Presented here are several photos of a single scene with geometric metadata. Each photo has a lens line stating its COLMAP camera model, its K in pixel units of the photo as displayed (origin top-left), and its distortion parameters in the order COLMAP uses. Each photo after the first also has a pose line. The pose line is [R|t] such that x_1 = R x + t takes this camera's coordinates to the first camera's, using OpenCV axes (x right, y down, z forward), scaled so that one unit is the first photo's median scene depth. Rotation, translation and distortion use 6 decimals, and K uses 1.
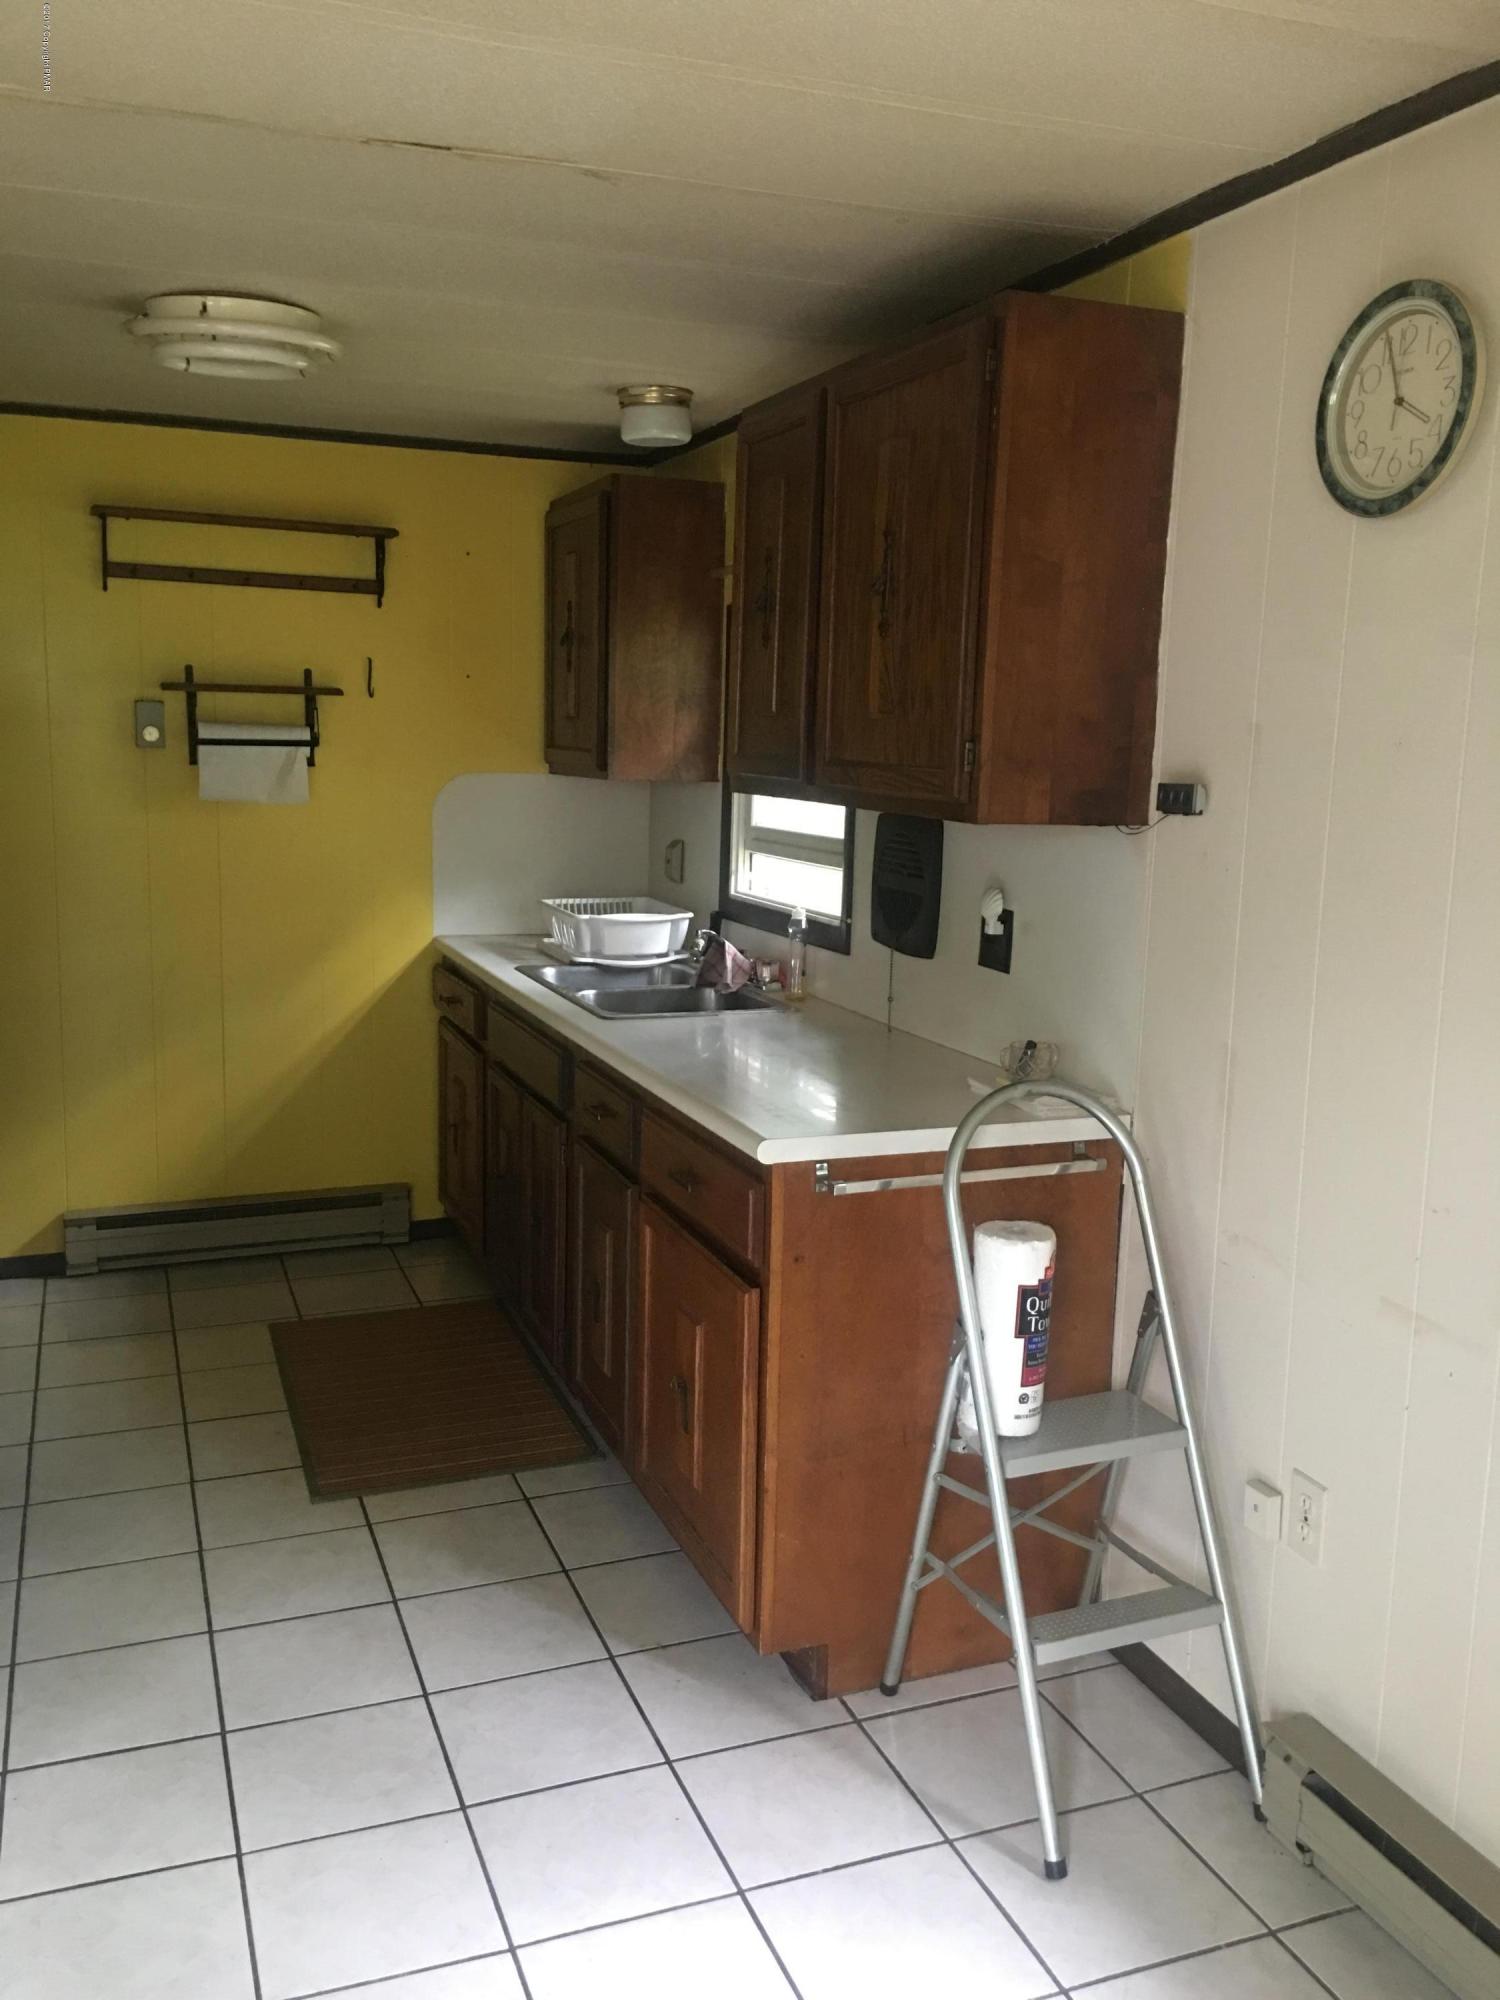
lens RADIAL K [[1719.8, 0, 750.0], [0, 1719.8, 1000.0], [0, 0, 1]] dist [0.080371, -0.129392]
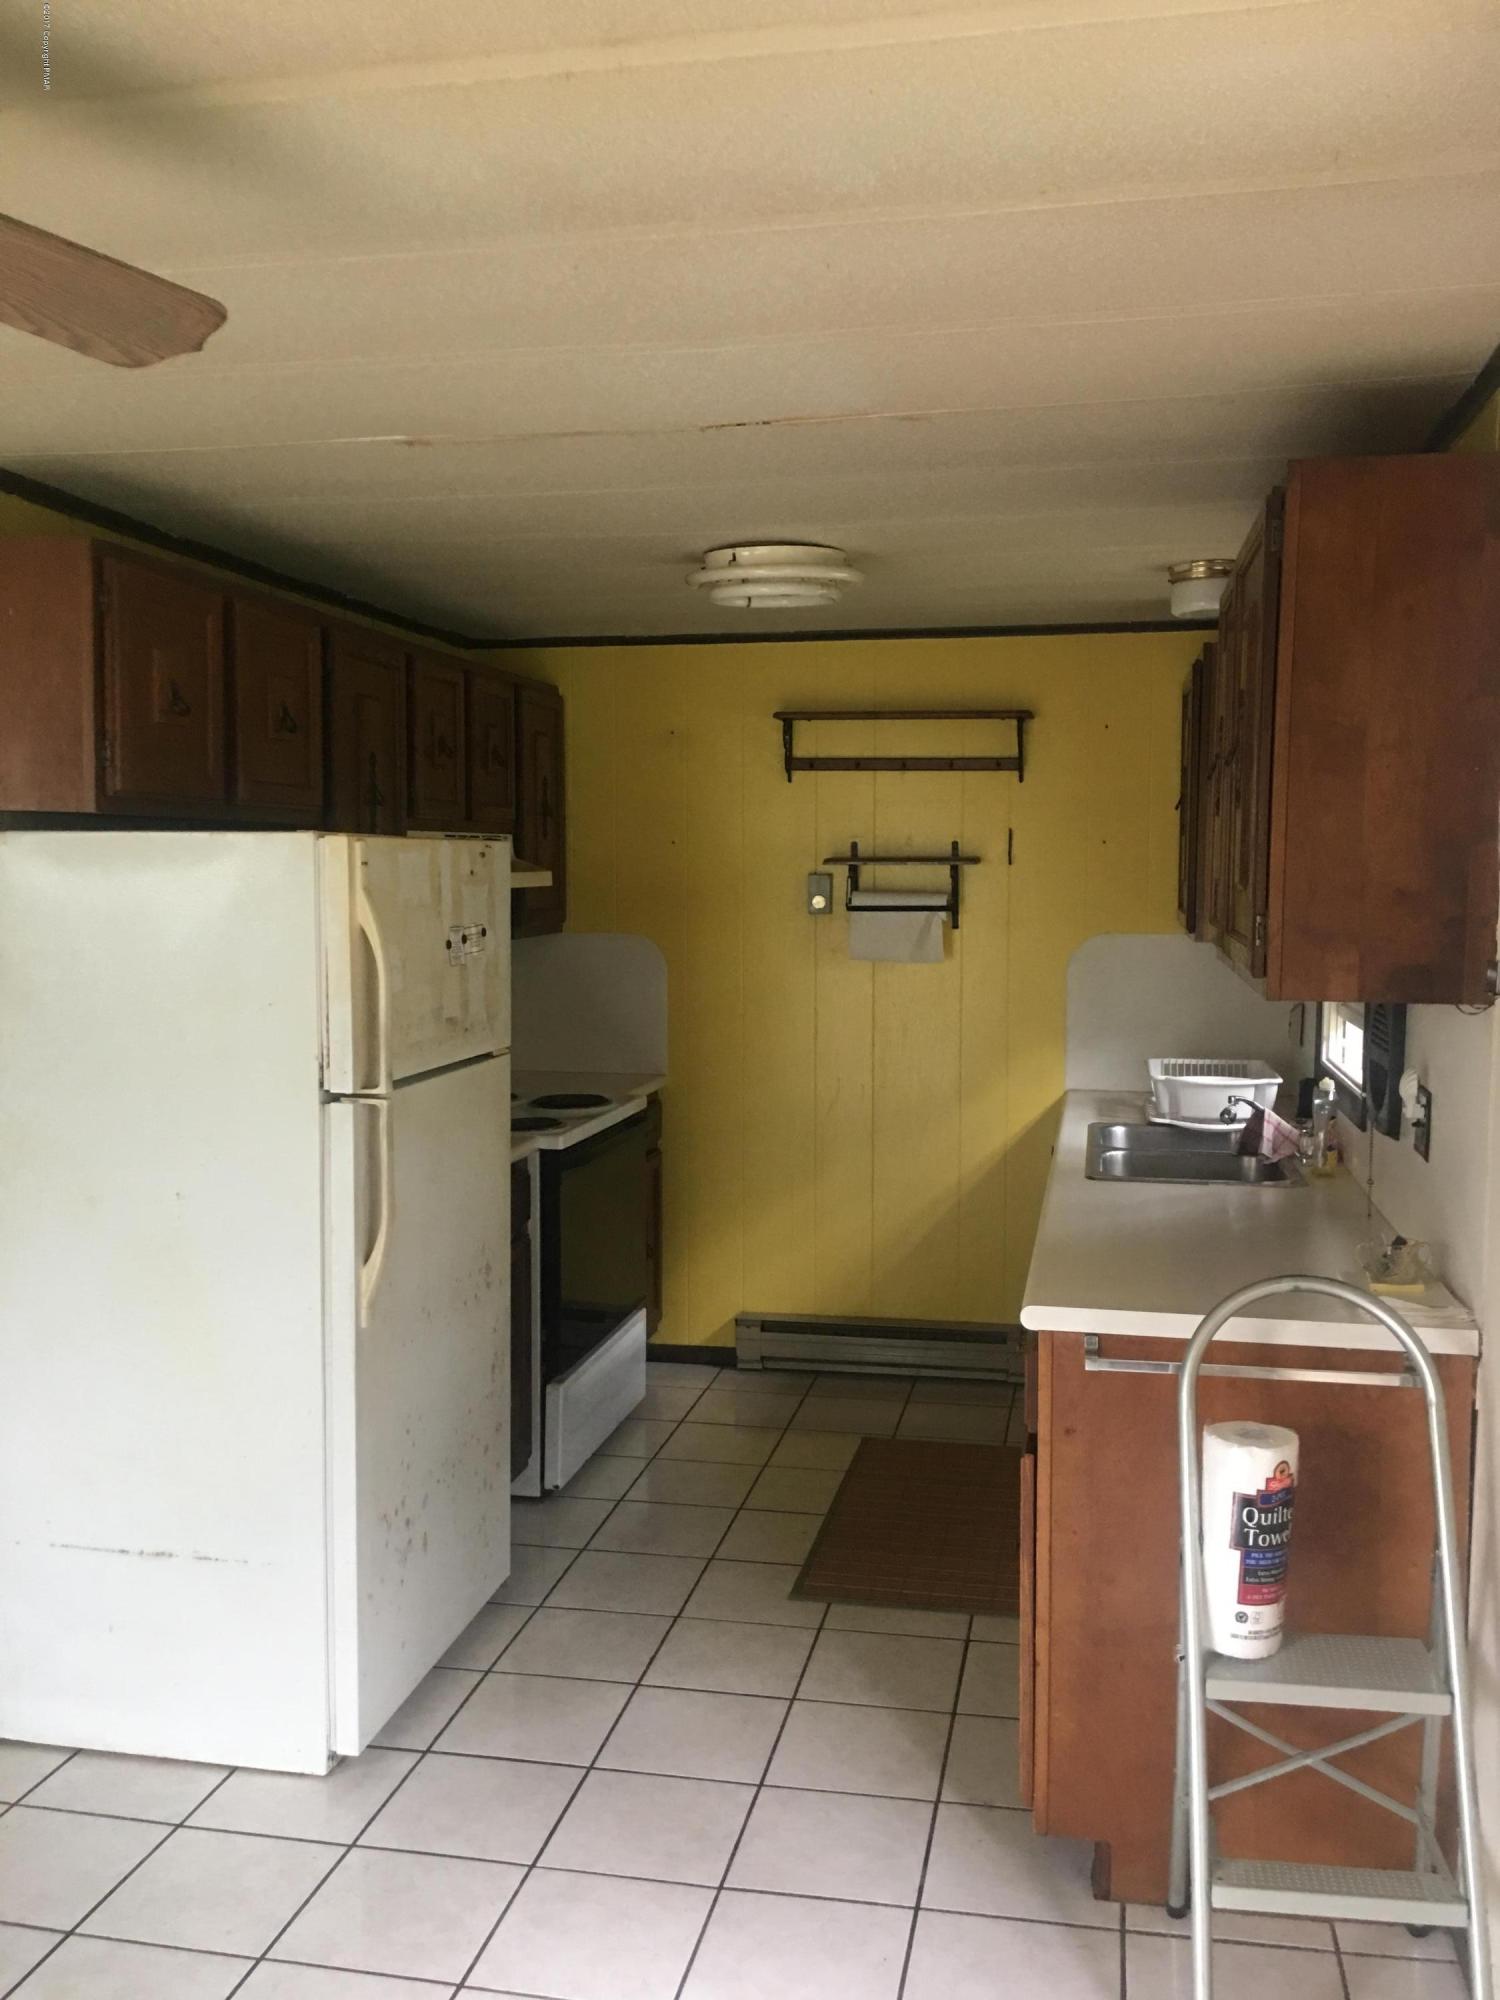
lens RADIAL K [[1719.8, 0, 750.0], [0, 1719.8, 1000.0], [0, 0, 1]] dist [0.080371, -0.129392]
pose [[0.840381, 0.021223, -0.541580, 0.312018], [-0.066427, 0.995733, -0.064057, -0.016345], [0.537910, 0.089808, 0.838205, 0.030718]]
